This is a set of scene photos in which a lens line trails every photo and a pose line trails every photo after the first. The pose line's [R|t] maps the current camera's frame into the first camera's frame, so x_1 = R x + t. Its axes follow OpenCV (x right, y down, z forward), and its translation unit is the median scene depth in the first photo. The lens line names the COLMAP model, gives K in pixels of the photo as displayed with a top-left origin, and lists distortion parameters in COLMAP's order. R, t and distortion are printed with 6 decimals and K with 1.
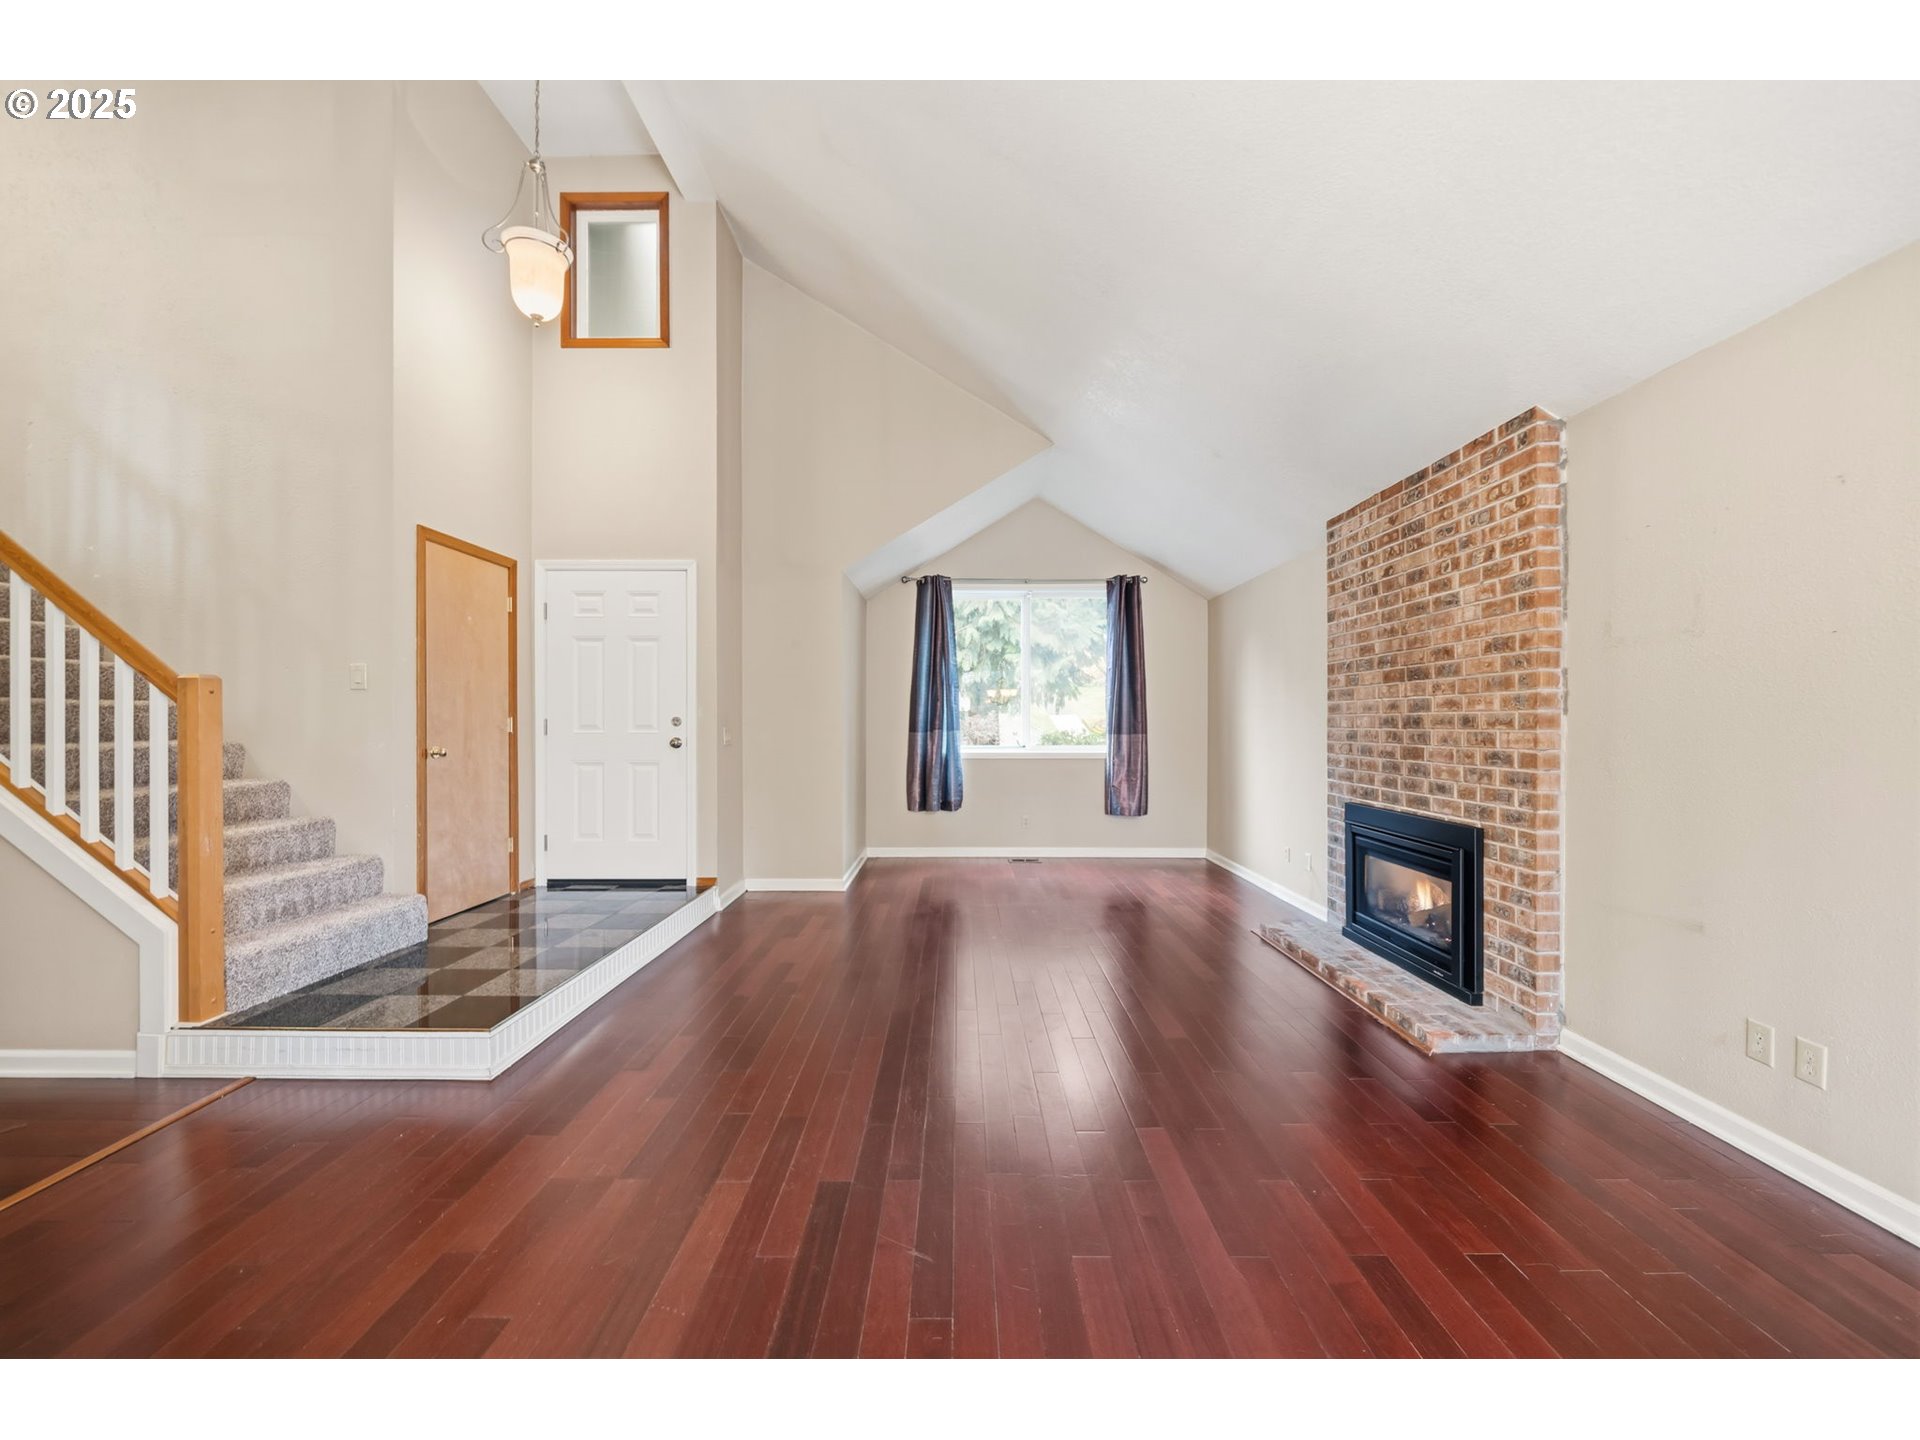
lens RADIAL K [[721.6, 0, 967.8], [0, 721.6, 727.3], [0, 0, 1]] dist [-0.000219, 0.000092]
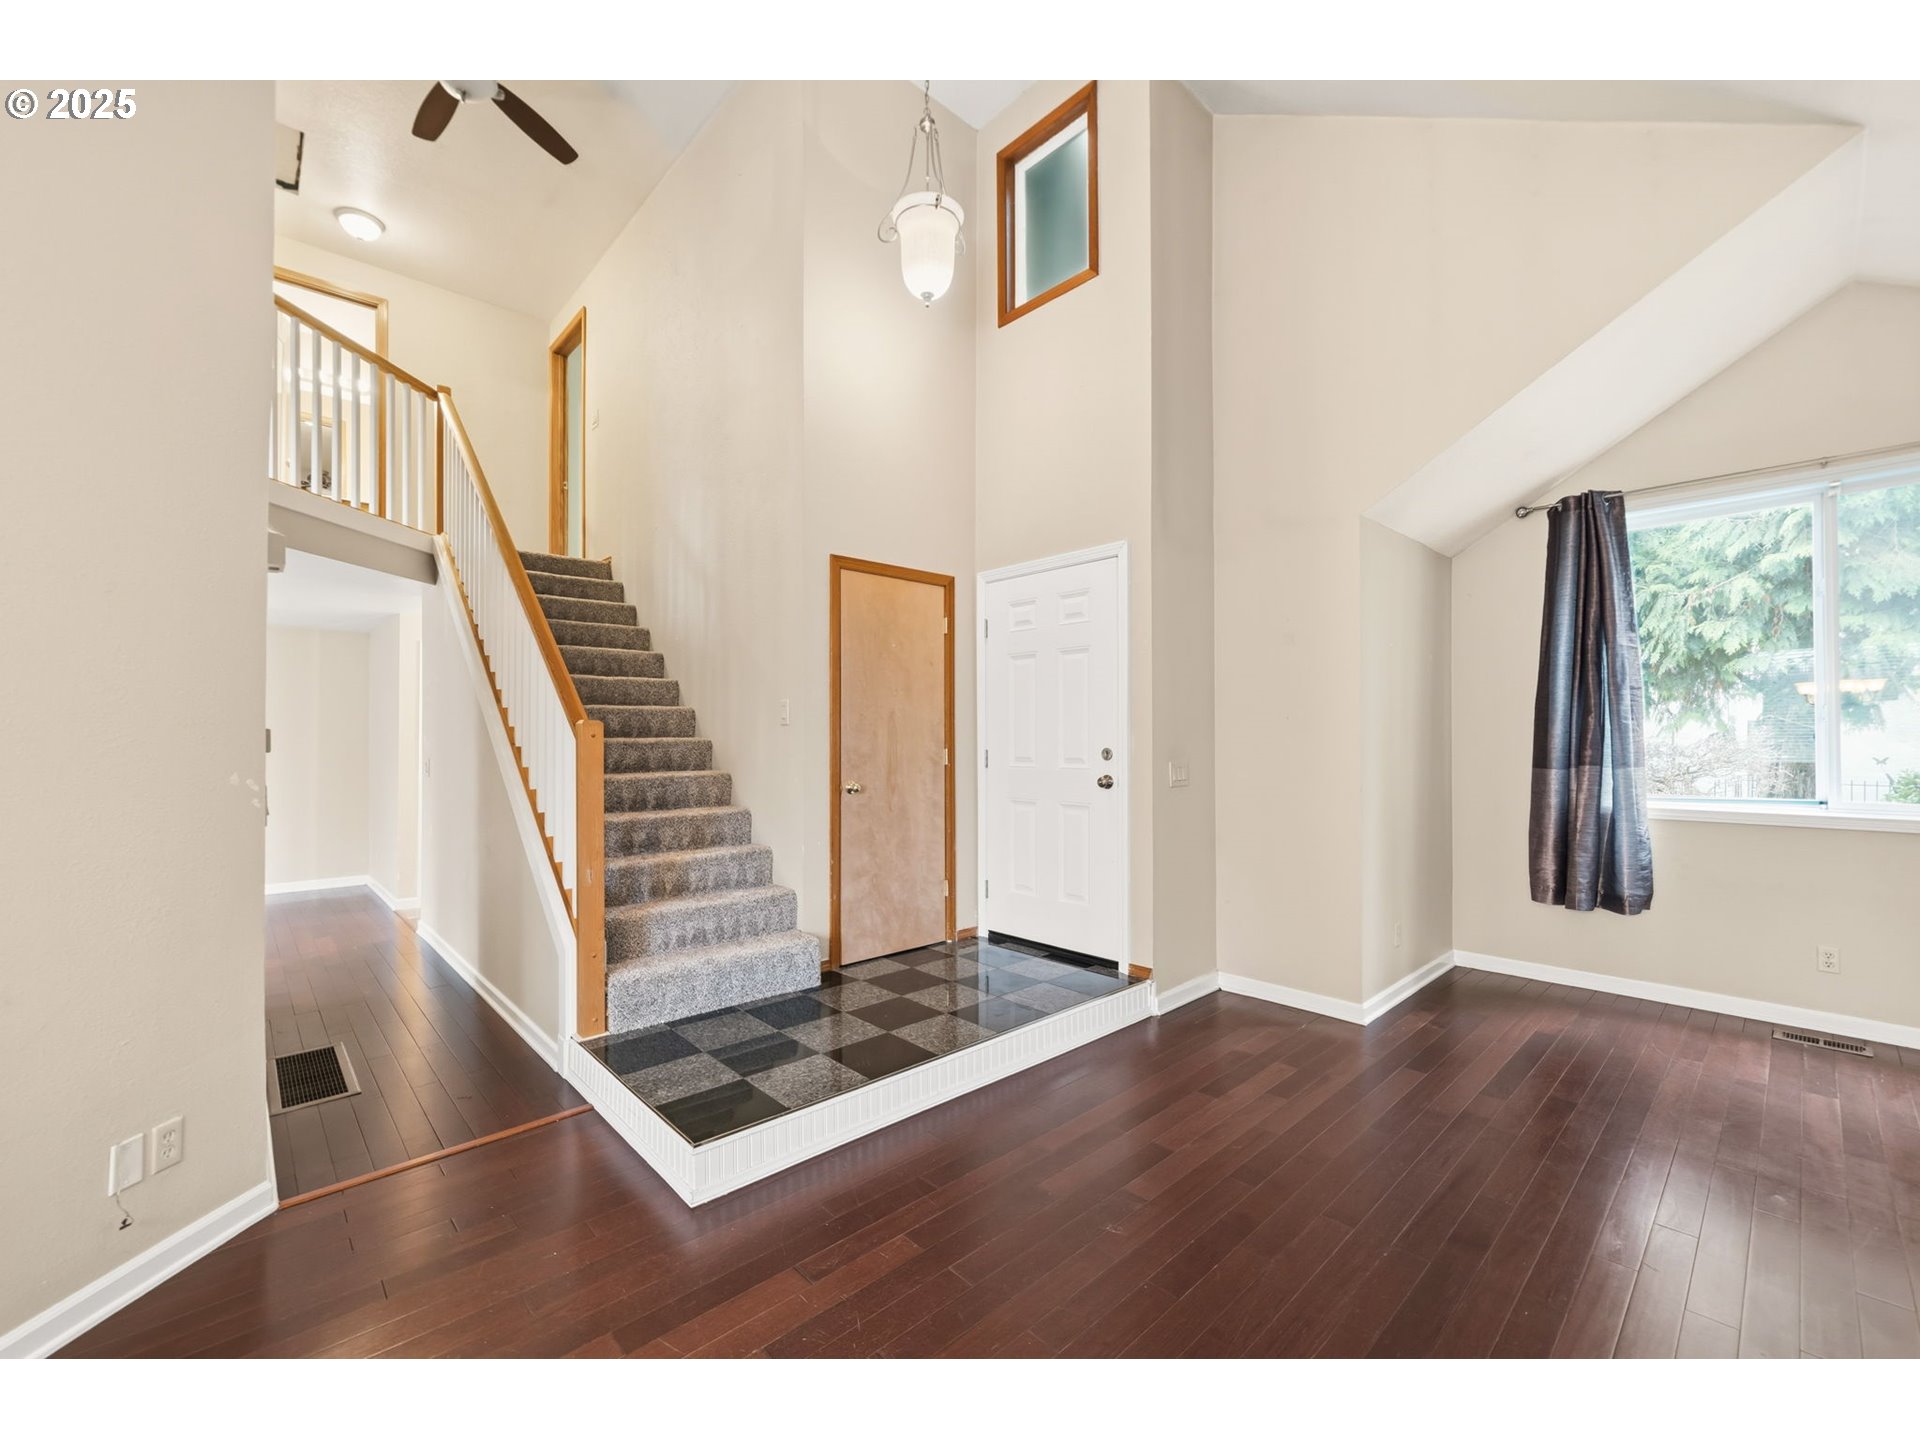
lens RADIAL K [[791.7, 0, 962.6], [0, 791.7, 734.5], [0, 0, 1]] dist [-0.001615, -0.000142]
pose [[0.680505, -0.006838, -0.732712, 0.166376], [-0.000189, 0.999955, -0.009508, -0.031578], [0.732744, 0.006609, 0.680473, 0.474891]]
